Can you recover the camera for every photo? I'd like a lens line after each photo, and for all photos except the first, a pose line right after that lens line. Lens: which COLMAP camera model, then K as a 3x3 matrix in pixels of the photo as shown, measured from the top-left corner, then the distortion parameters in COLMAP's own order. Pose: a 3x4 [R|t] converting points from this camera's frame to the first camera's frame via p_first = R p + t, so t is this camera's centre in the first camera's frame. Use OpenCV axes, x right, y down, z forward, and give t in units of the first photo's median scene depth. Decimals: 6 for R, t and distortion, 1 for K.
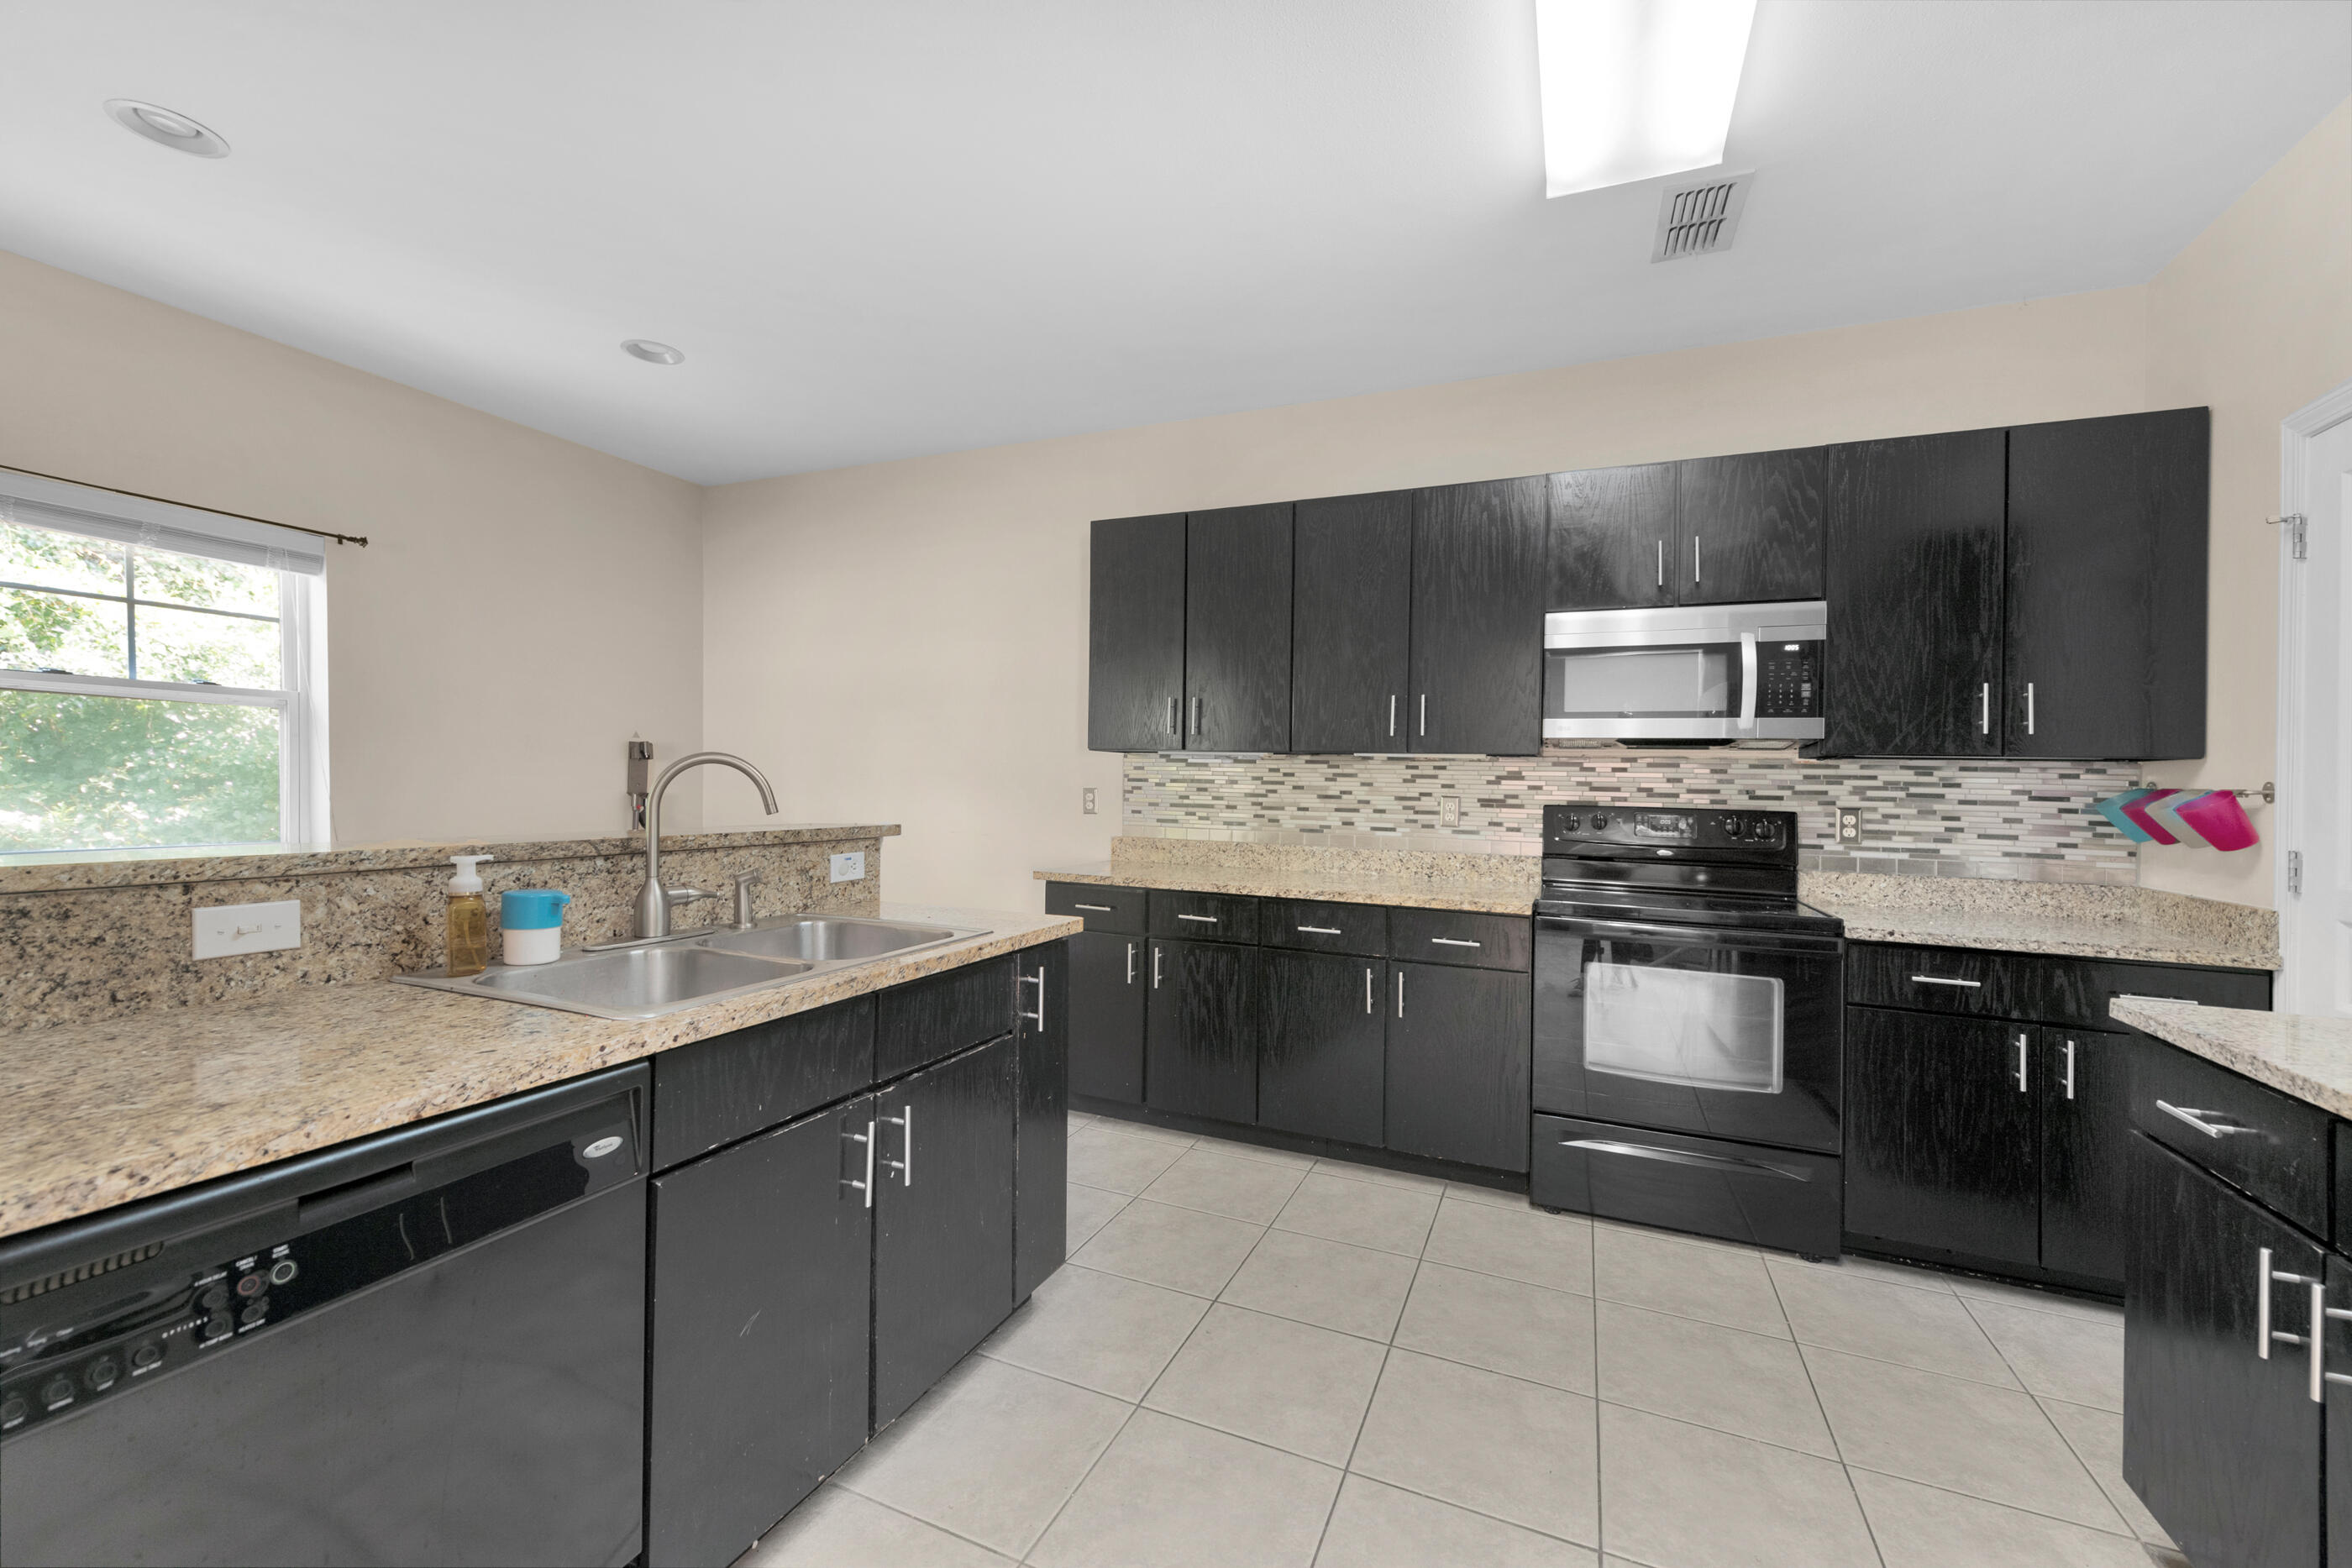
lens RADIAL K [[971.8, 0, 1162.4], [0, 971.8, 782.4], [0, 0, 1]] dist [0.000849, -0.000331]
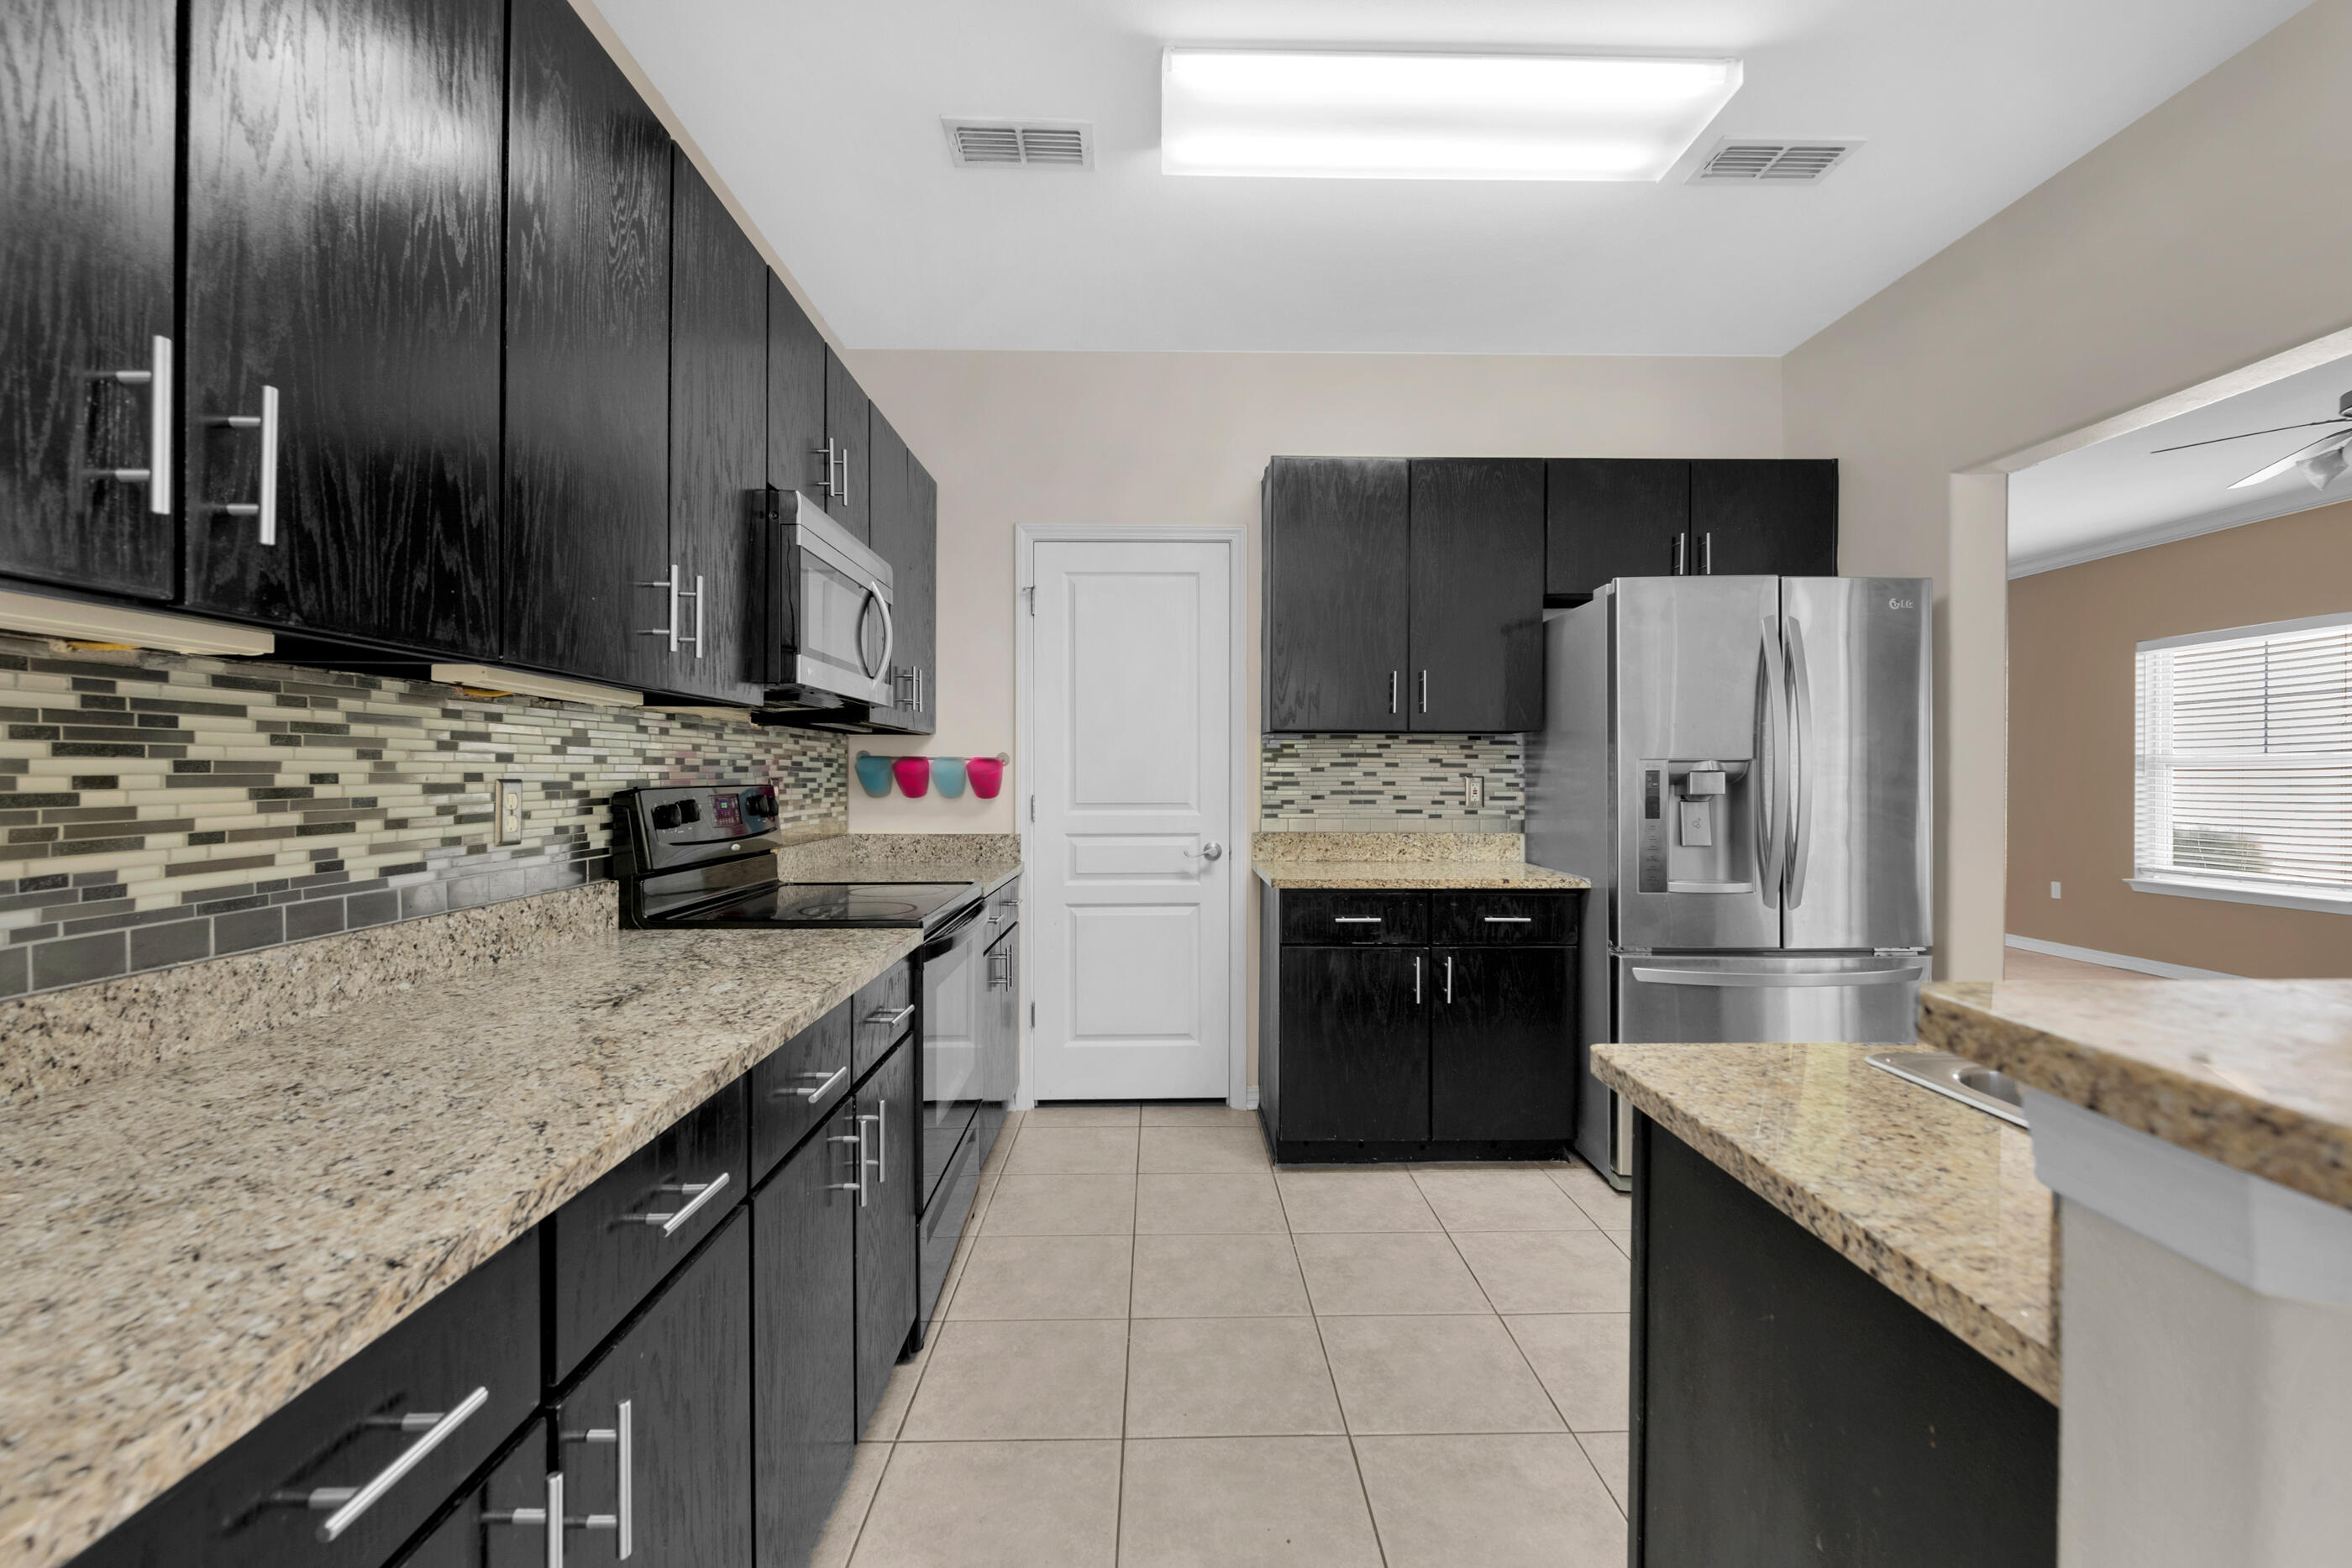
lens RADIAL K [[1006.3, 0, 1201.5], [0, 1006.3, 773.6], [0, 0, 1]] dist [-0.004871, 0.000331]
pose [[-0.436299, -0.019181, 0.899597, -0.281482], [-0.001604, 0.999788, 0.020539, 0.000761], [-0.899800, 0.007519, -0.436237, 0.896963]]
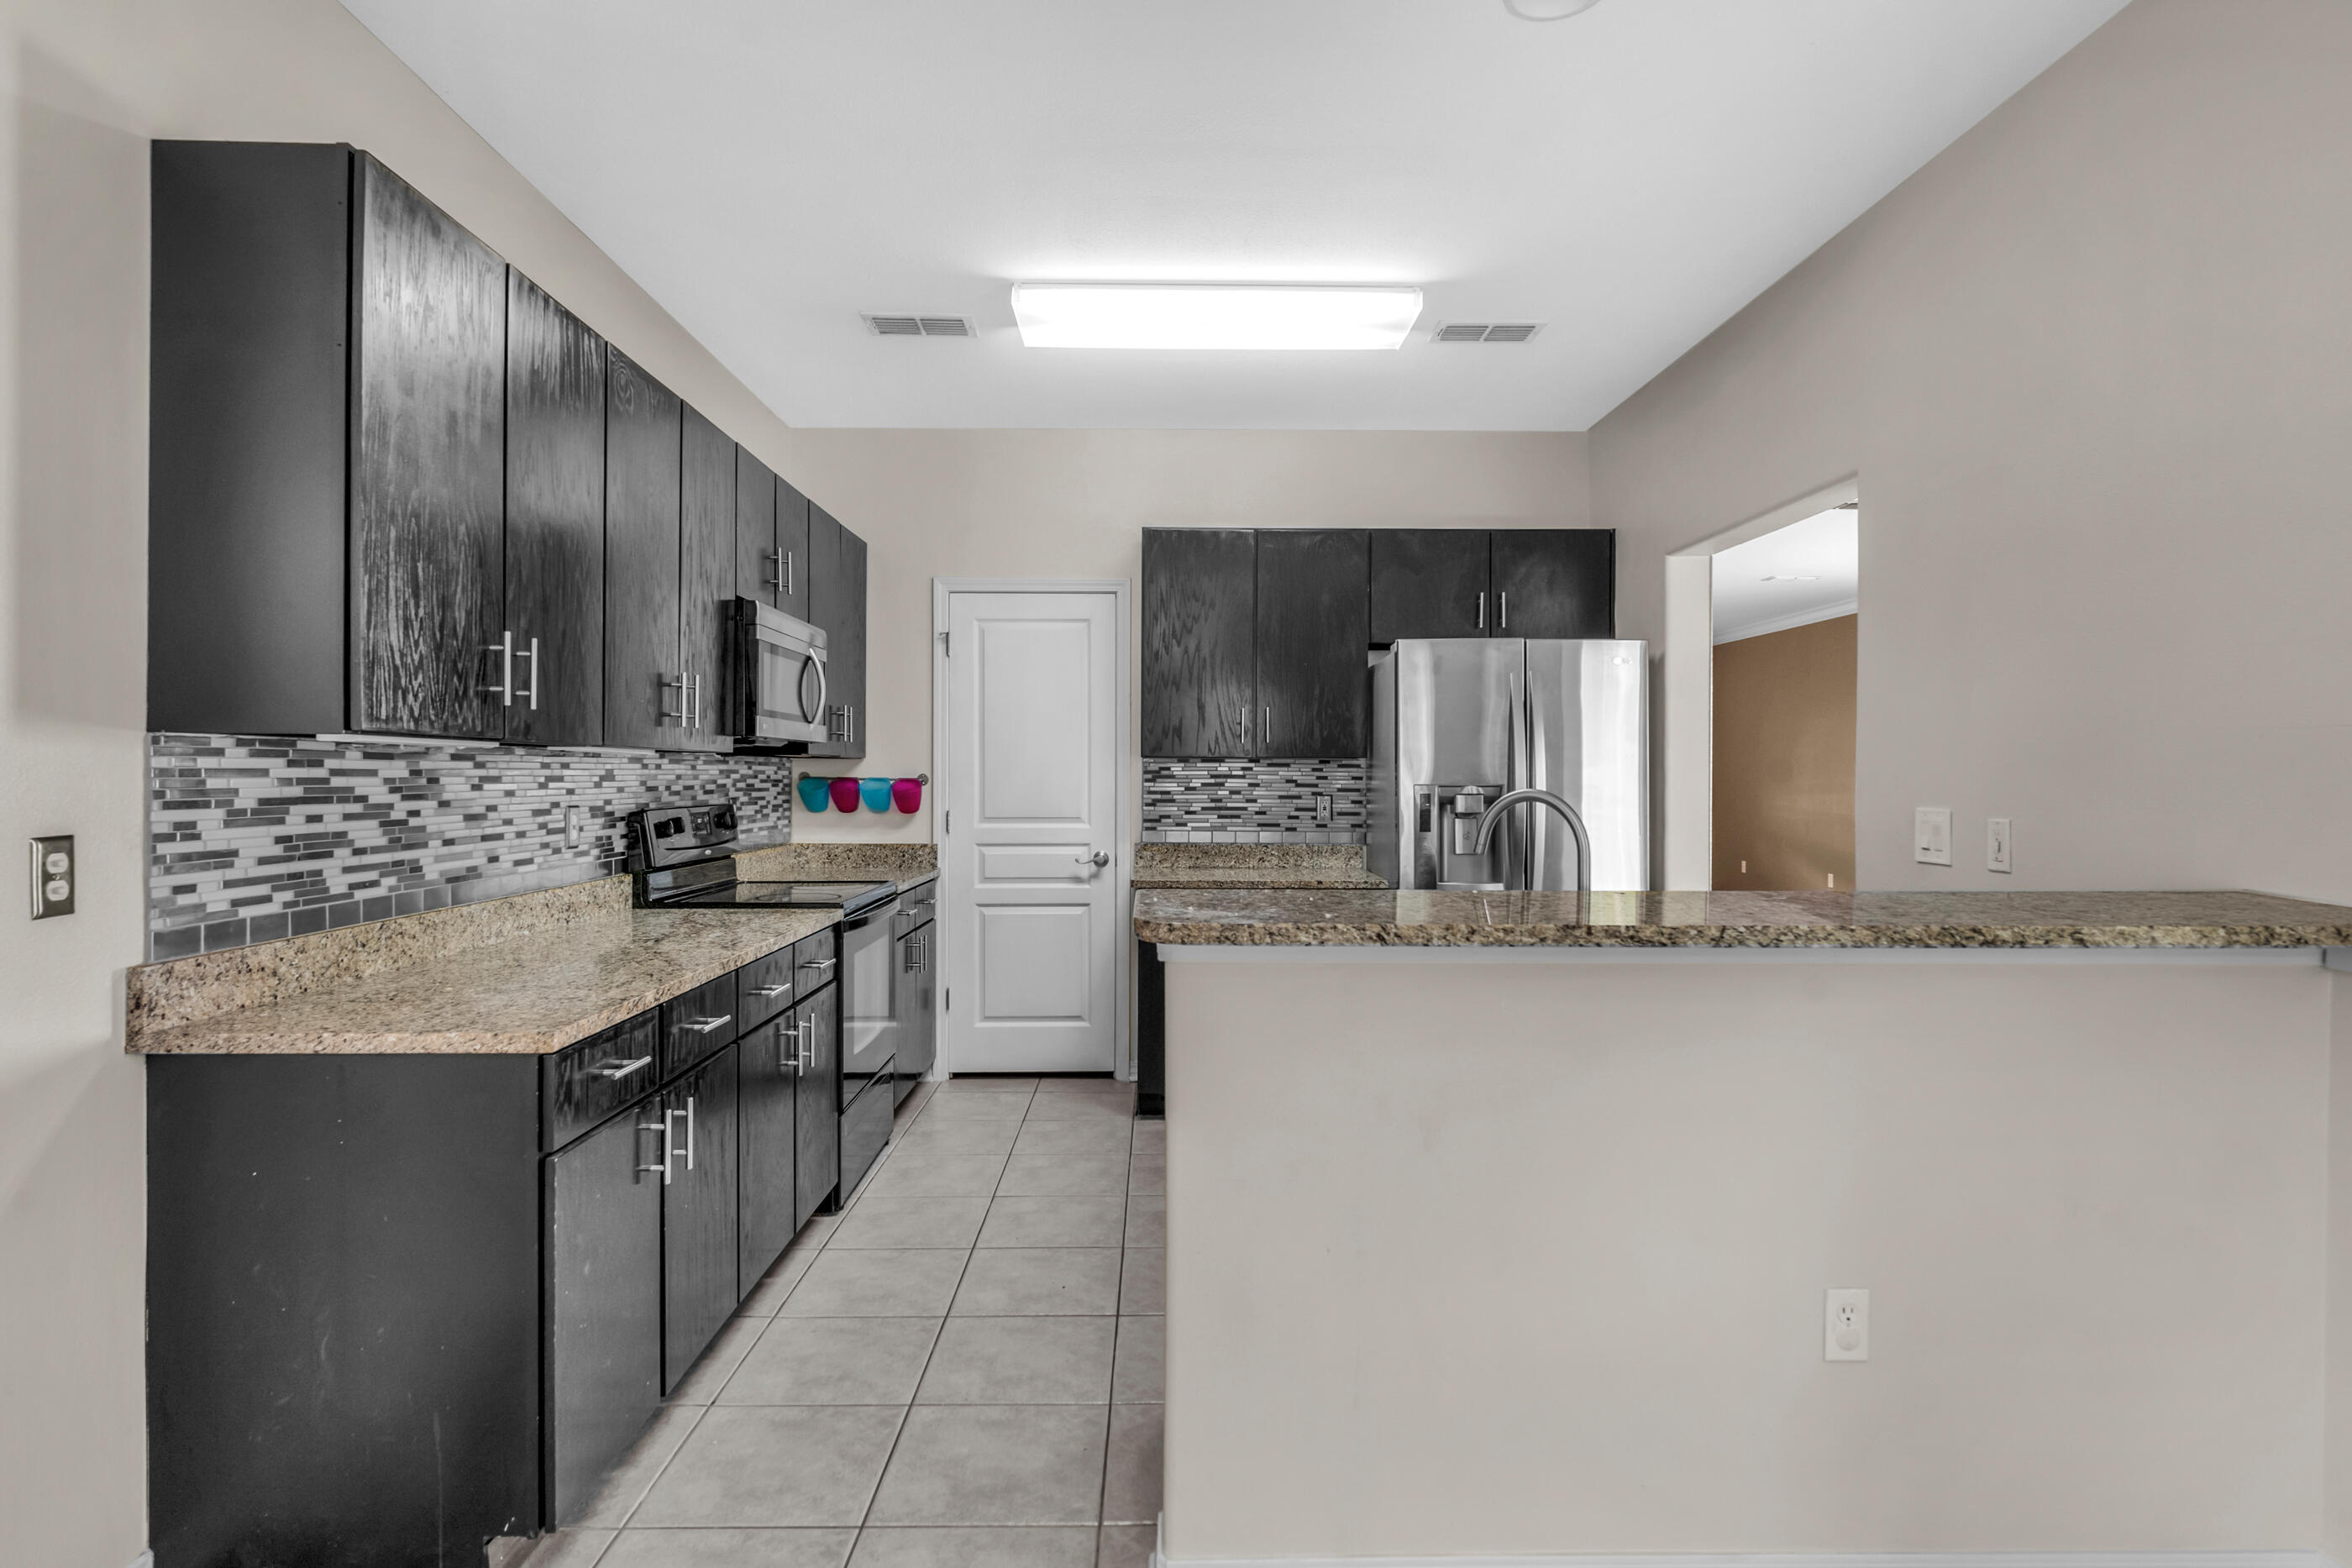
lens RADIAL K [[1195.4, 0, 1157.6], [0, 1195.4, 766.2], [0, 0, 1]] dist [0.007344, 0.000231]
pose [[-0.399676, -0.012373, 0.916573, -0.678738], [-0.001176, 0.999915, 0.012985, -0.026731], [-0.916656, 0.004112, -0.399656, 0.943003]]
